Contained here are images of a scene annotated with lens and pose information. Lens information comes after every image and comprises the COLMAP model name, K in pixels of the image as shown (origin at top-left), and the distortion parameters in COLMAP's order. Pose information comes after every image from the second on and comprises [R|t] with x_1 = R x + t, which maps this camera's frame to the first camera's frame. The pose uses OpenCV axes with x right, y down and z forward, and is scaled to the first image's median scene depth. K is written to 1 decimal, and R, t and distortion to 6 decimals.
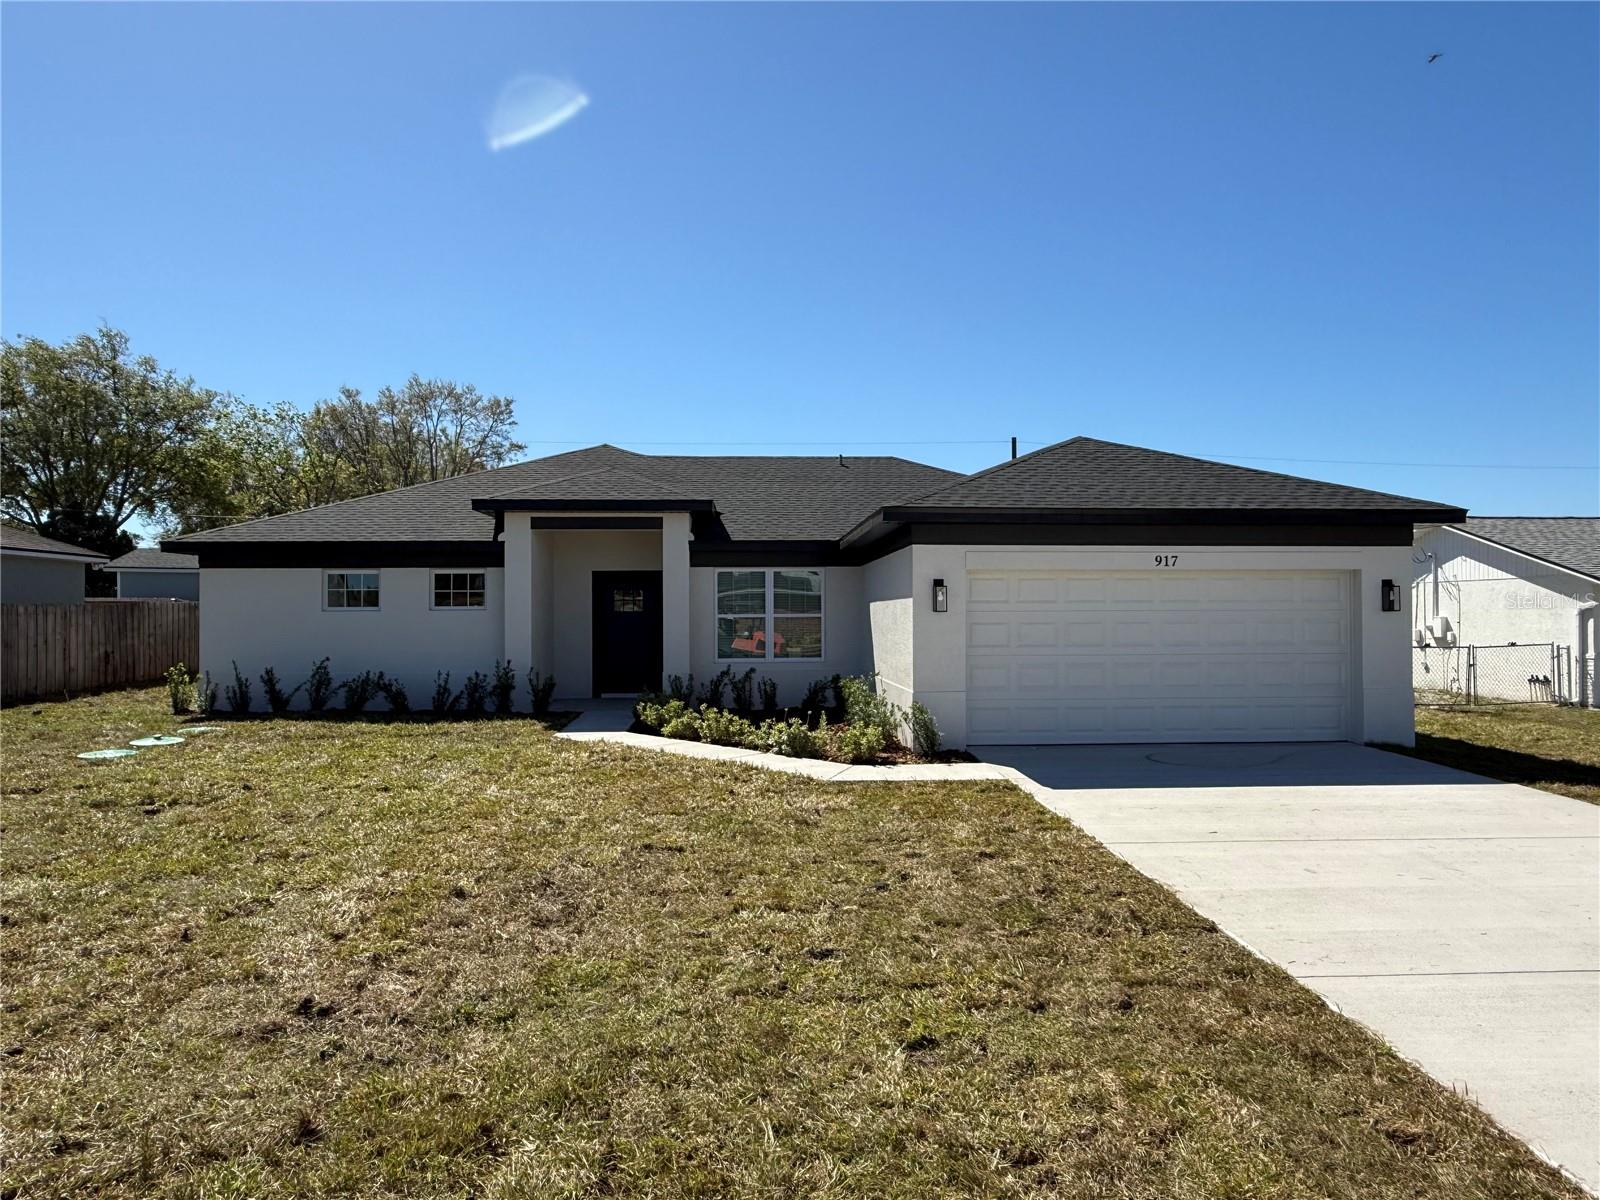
lens RADIAL K [[1021.7, 0, 799.2], [0, 1021.7, 607.6], [0, 0, 1]] dist [0.000923, 0.000344]
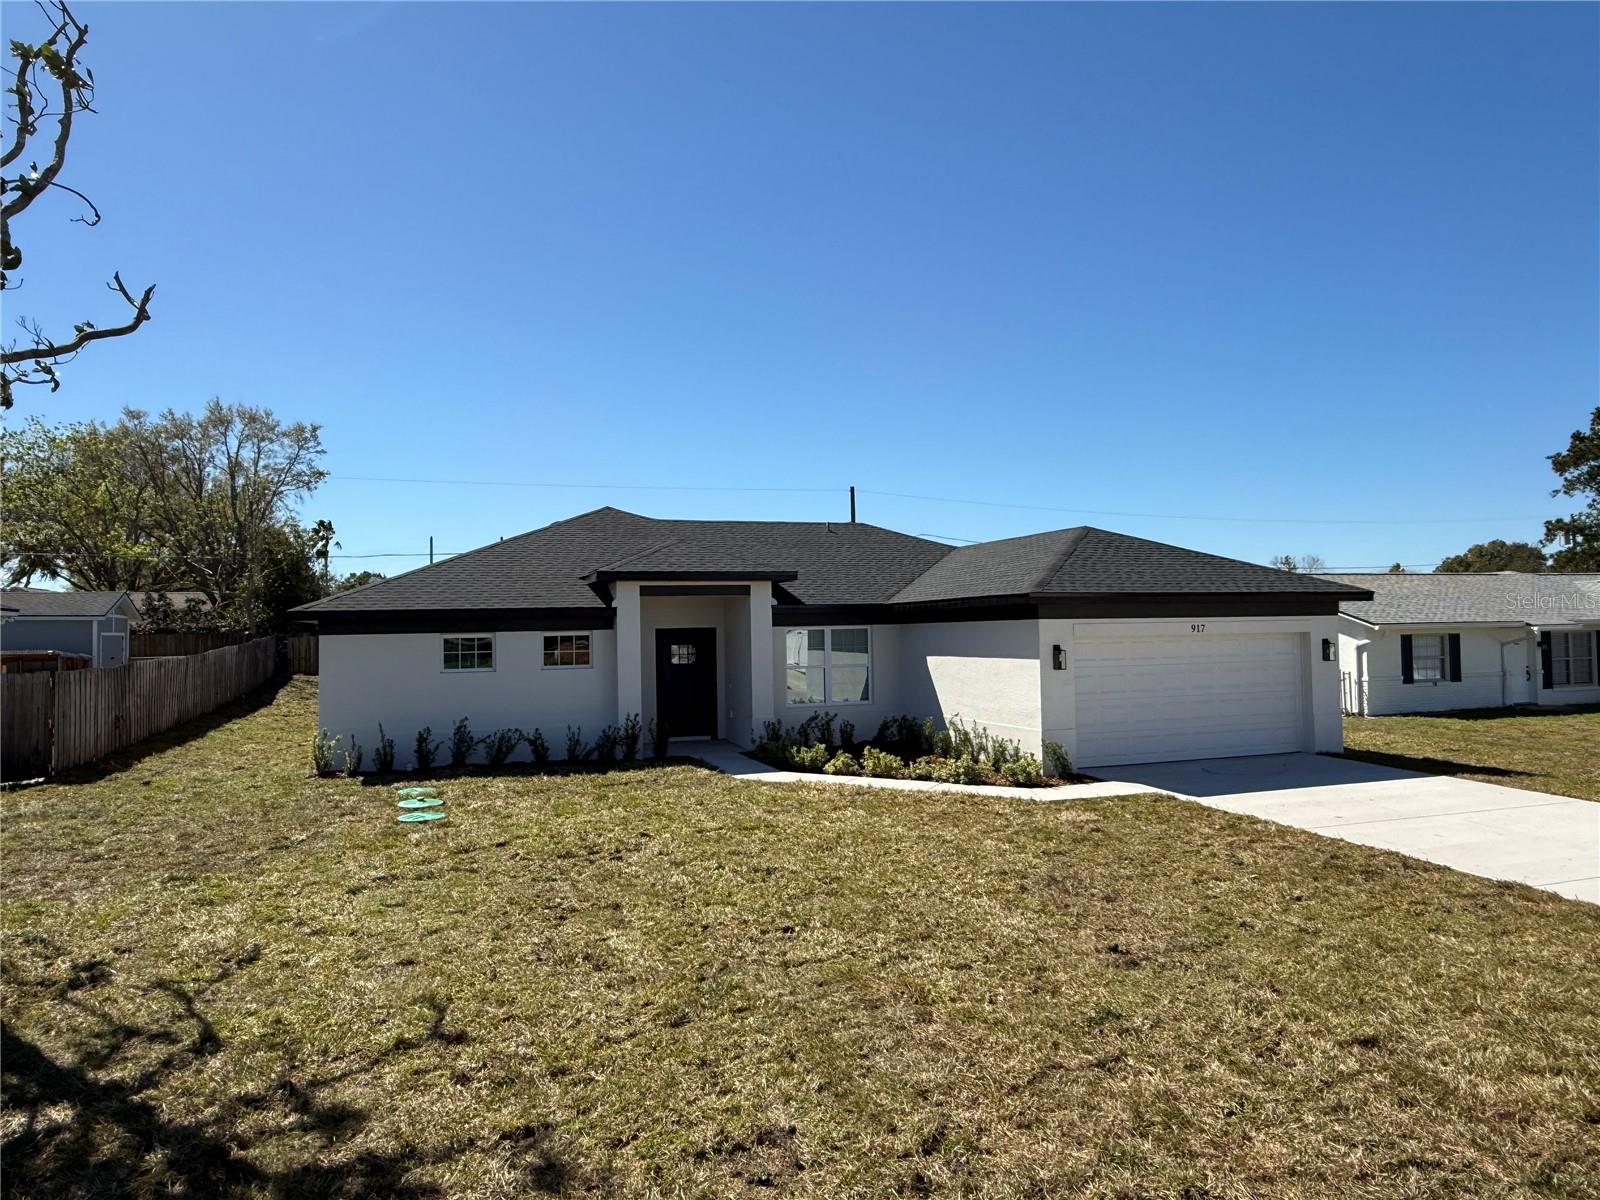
lens RADIAL K [[1021.7, 0, 799.6], [0, 1021.7, 592.7], [0, 0, 1]] dist [0.000923, 0.000344]
pose [[0.961209, -0.004033, 0.275792, -0.405305], [0.013258, 0.999413, -0.031593, -0.042683], [-0.275502, 0.034024, 0.960698, -0.142082]]
